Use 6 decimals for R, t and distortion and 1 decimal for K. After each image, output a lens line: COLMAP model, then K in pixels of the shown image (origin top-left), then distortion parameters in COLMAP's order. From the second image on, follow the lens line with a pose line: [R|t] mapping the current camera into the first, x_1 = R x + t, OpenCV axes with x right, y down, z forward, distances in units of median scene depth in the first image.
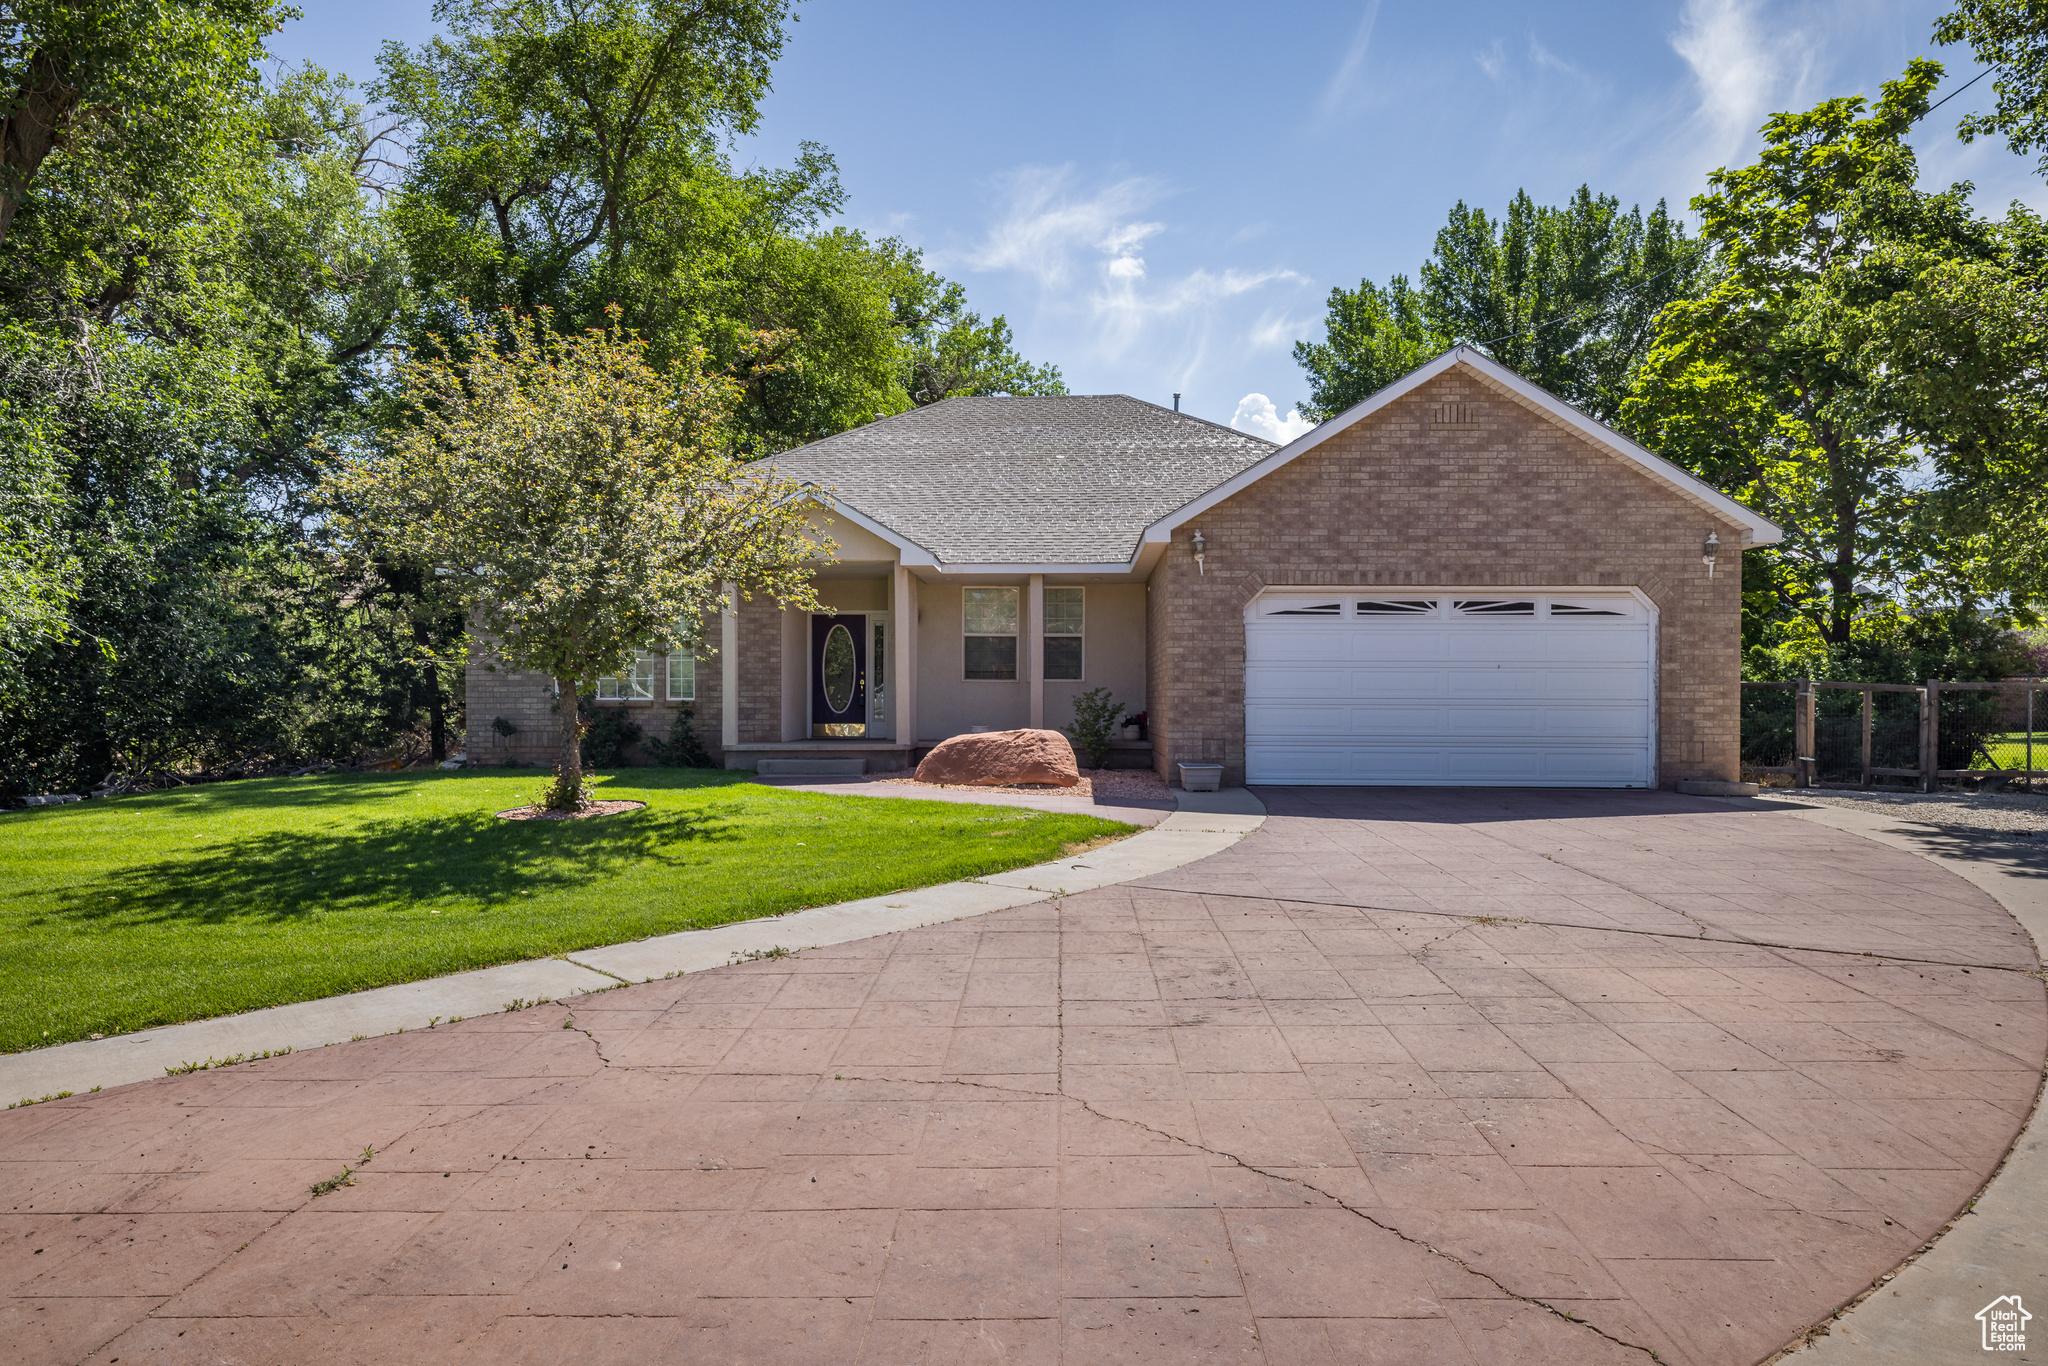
lens RADIAL K [[1246.7, 0, 998.5], [0, 1246.7, 708.5], [0, 0, 1]] dist [0.003695, 0.000333]
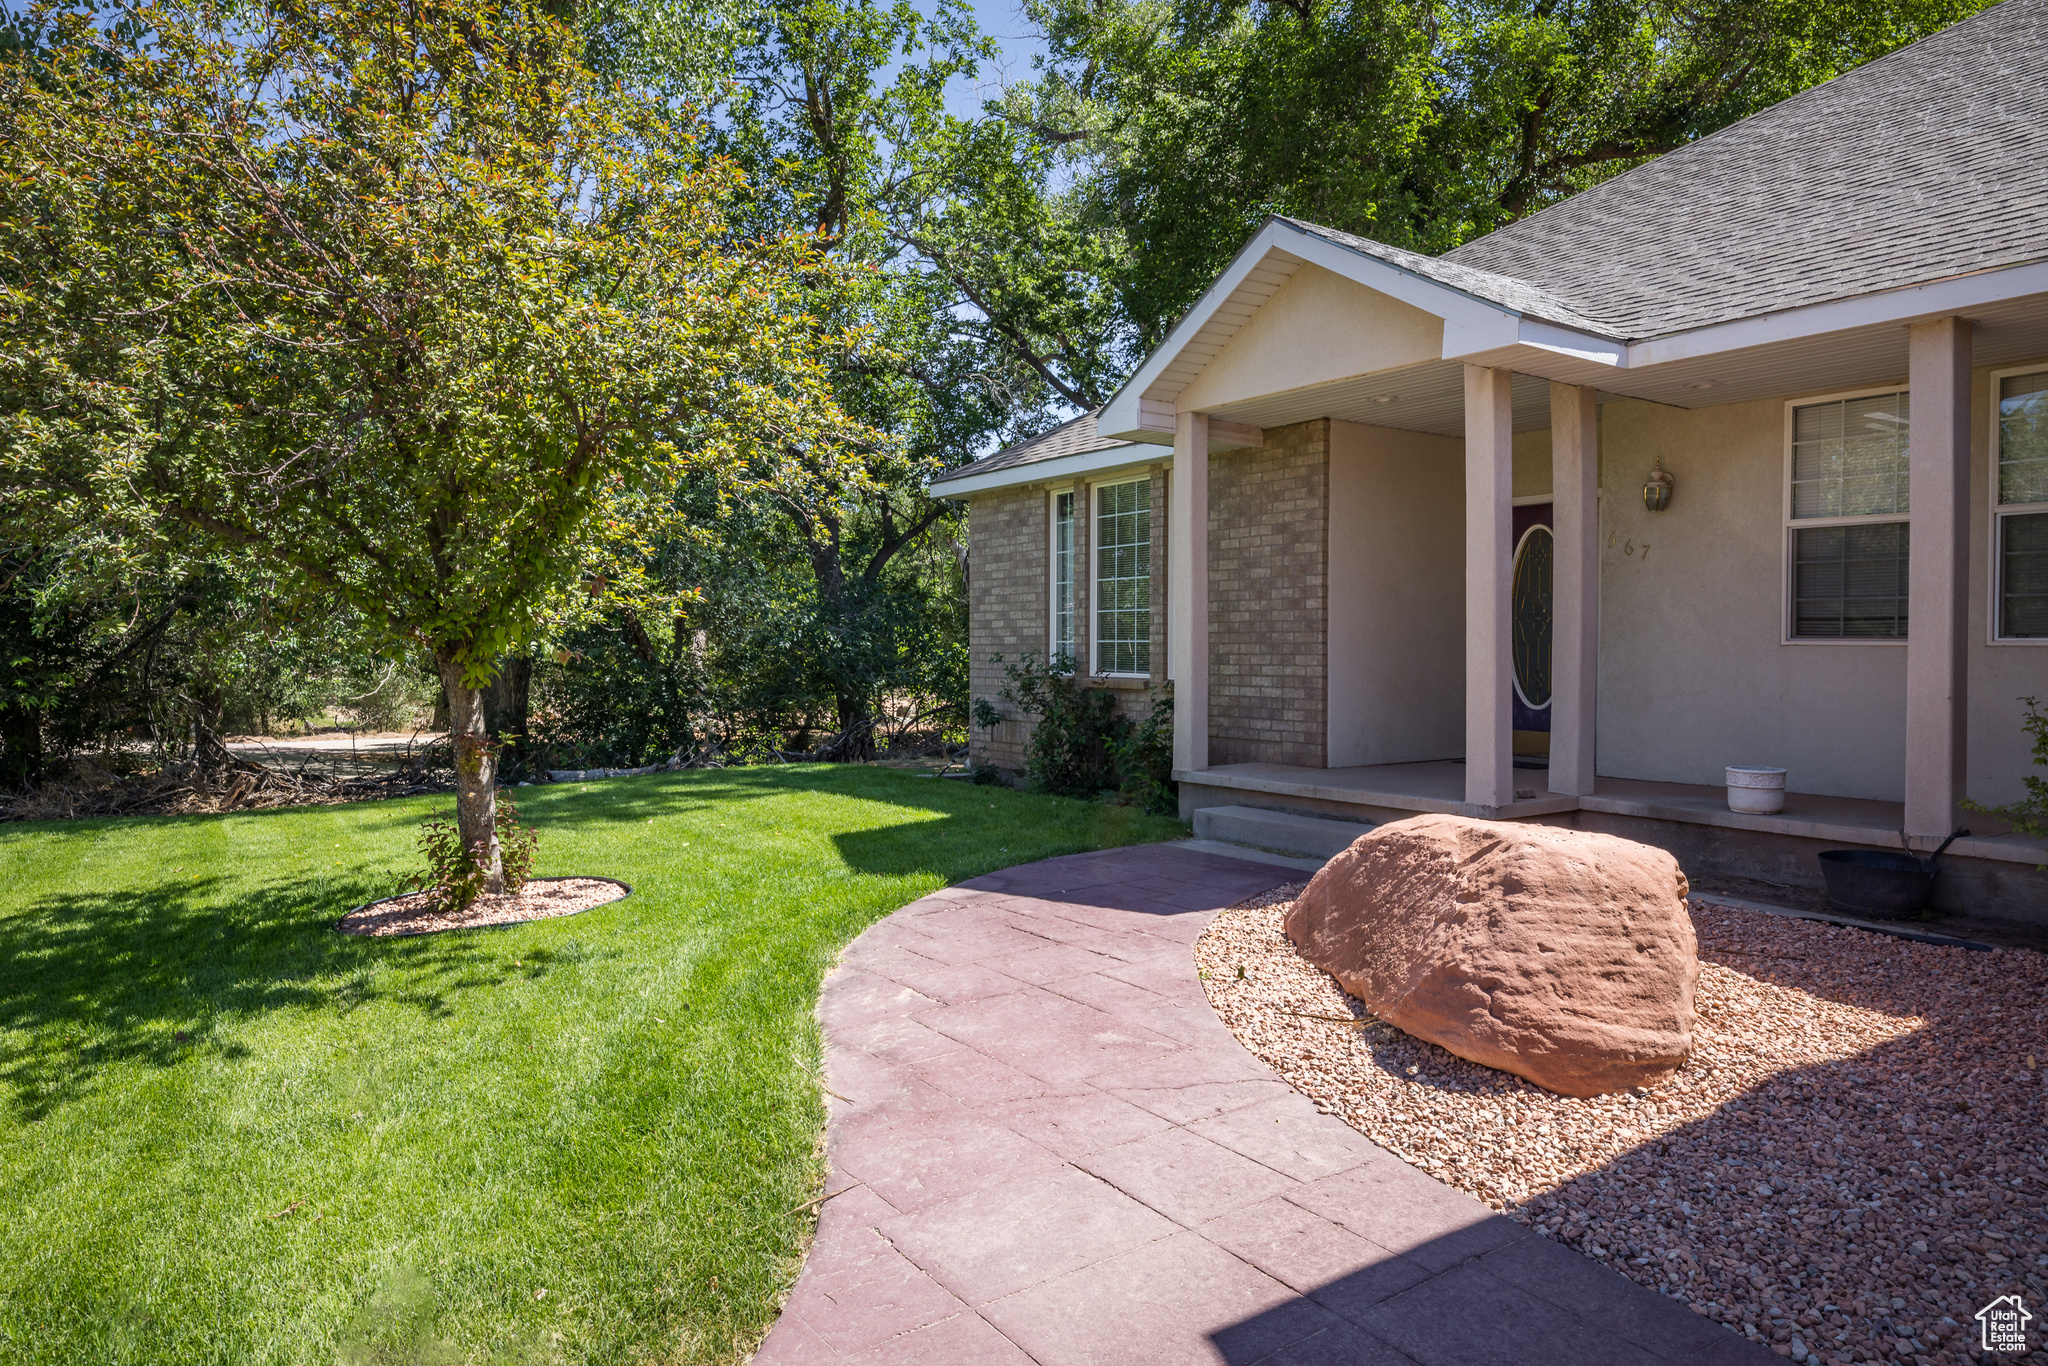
lens RADIAL K [[1246.7, 0, 974.8], [0, 1246.7, 679.6], [0, 0, 1]] dist [0.003695, 0.000333]
pose [[0.599501, 0.021597, -0.800083, 0.175623], [-0.005848, 0.999727, 0.022604, -0.023523], [0.800353, -0.008872, 0.599463, 0.730357]]
